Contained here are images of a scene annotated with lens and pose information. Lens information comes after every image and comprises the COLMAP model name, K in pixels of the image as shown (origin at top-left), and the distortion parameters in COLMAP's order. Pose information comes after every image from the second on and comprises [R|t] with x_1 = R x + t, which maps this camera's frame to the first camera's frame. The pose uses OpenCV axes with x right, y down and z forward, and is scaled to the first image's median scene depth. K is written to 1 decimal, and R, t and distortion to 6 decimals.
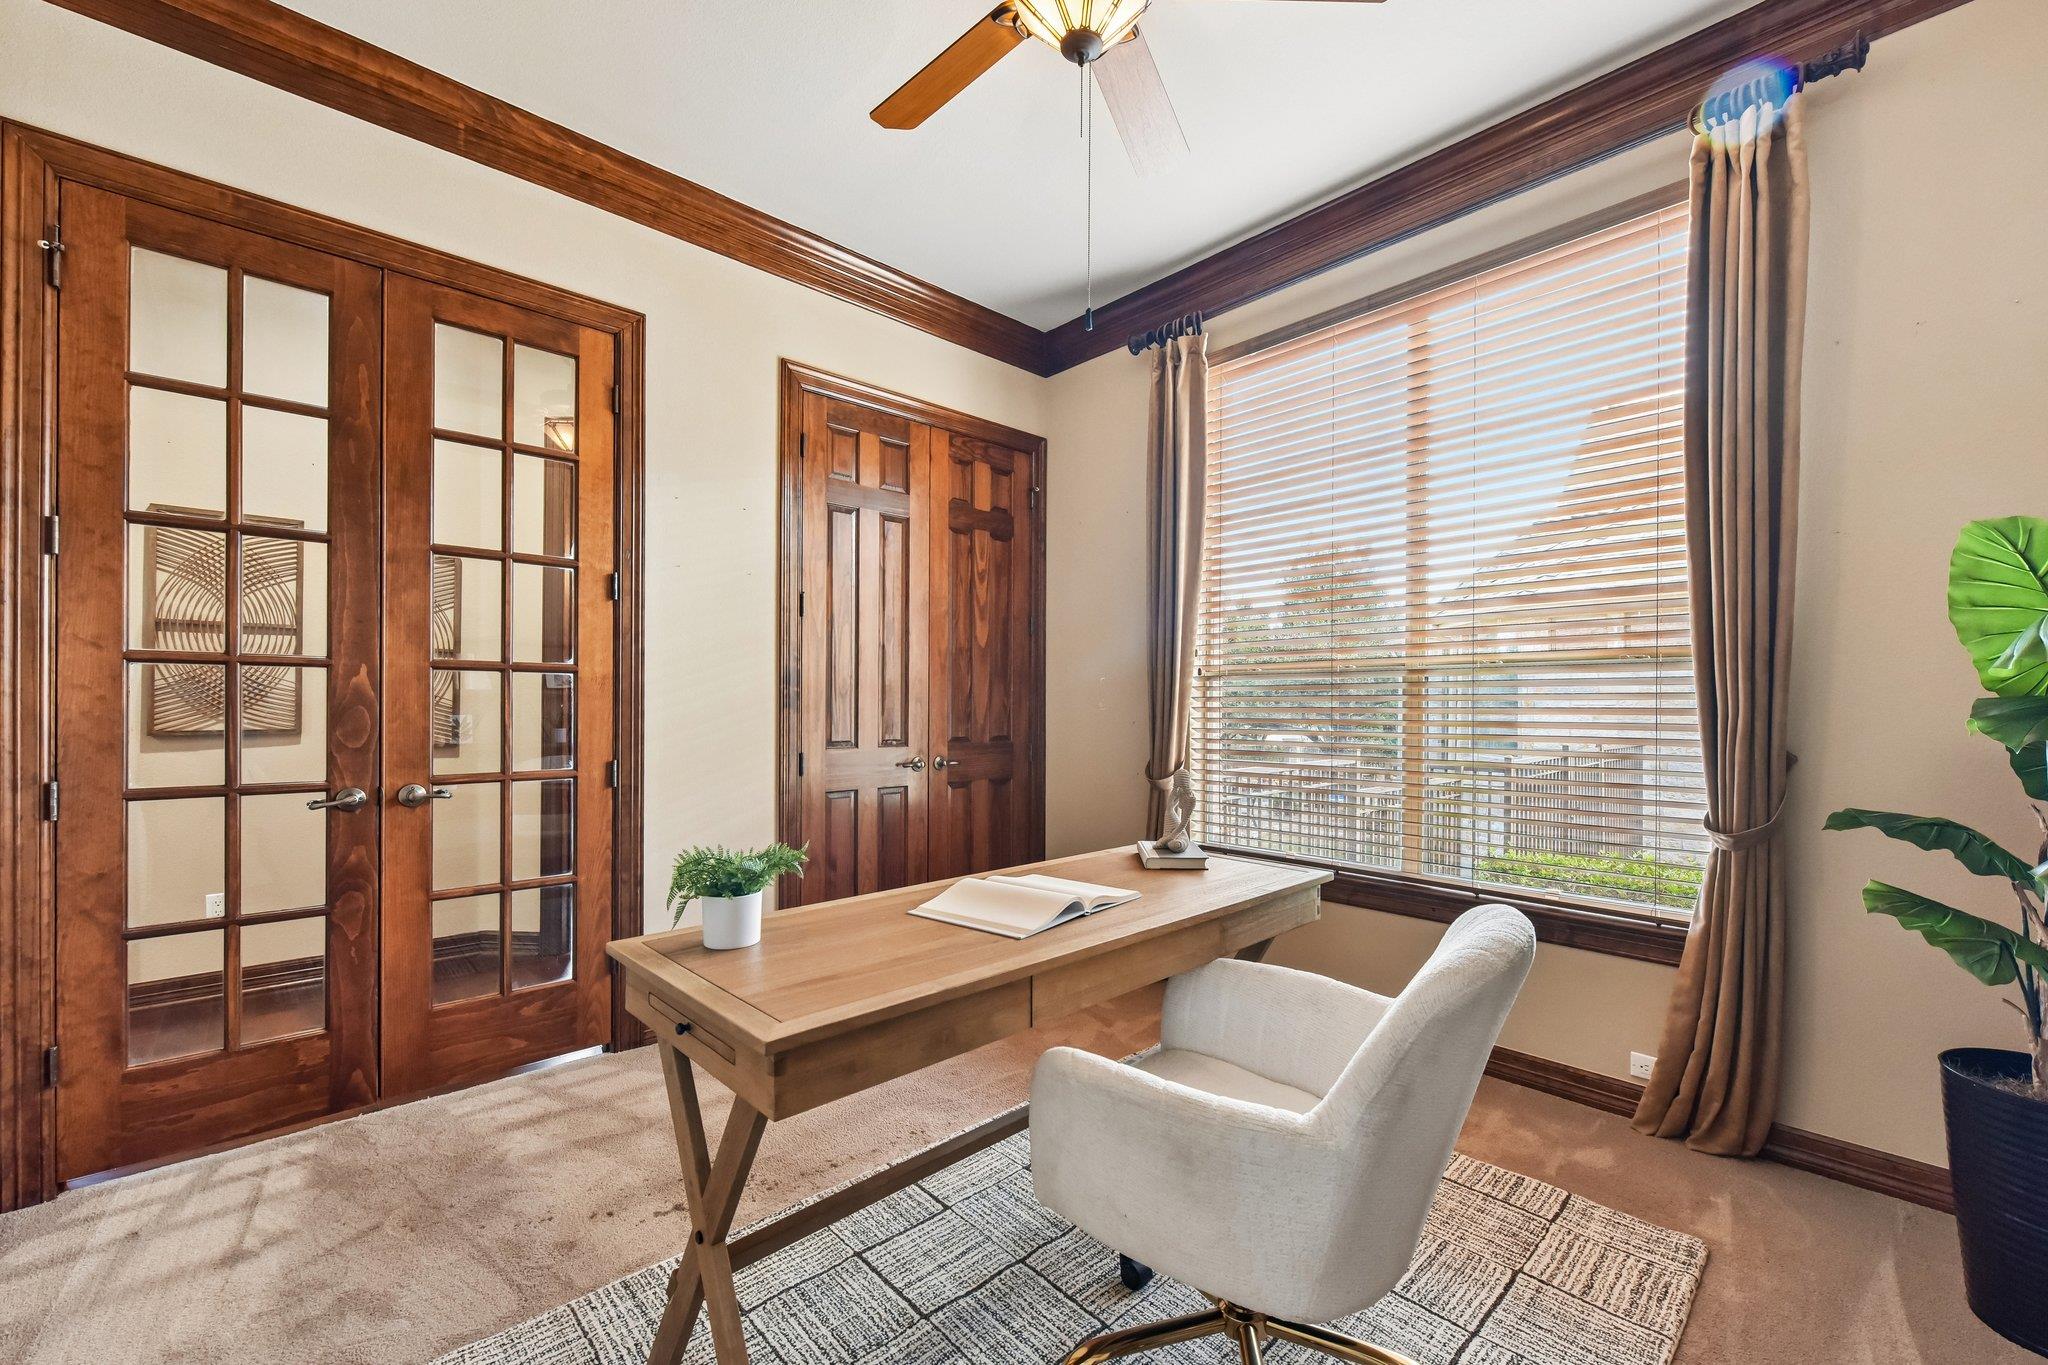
lens RADIAL K [[812.8, 0, 1032.5], [0, 812.8, 698.4], [0, 0, 1]] dist [-0.003450, -0.002566]
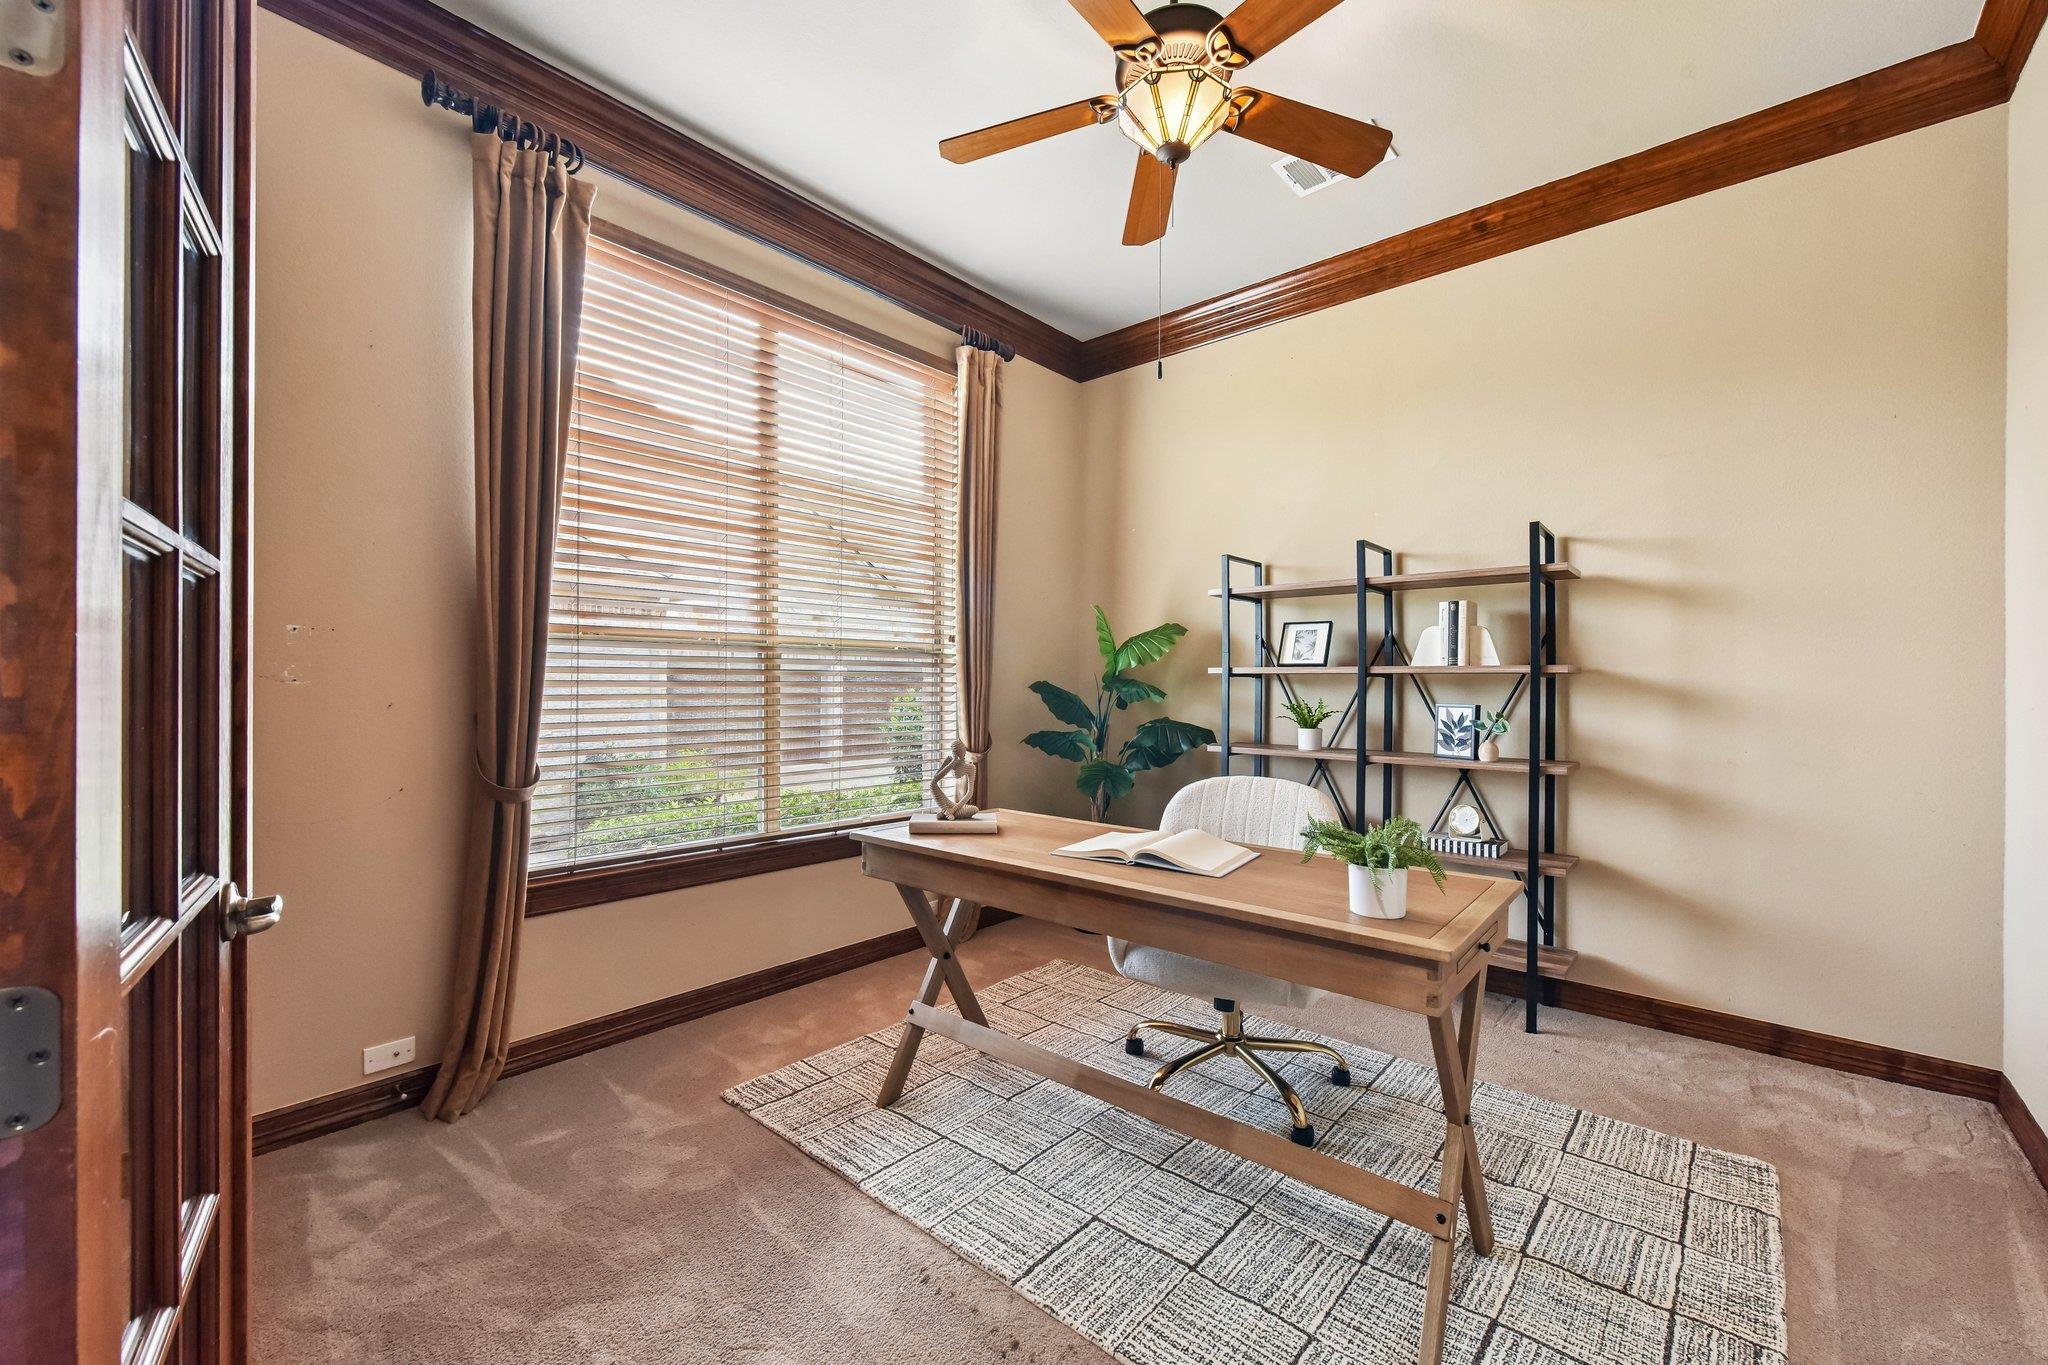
lens RADIAL K [[812.8, 0, 1033.7], [0, 812.8, 687.9], [0, 0, 1]] dist [-0.003450, -0.002566]
pose [[-0.090913, -0.005885, 0.995841, -1.023689], [-0.013118, 0.999903, 0.004712, 0.015391], [-0.995772, -0.012635, -0.090981, 1.162794]]
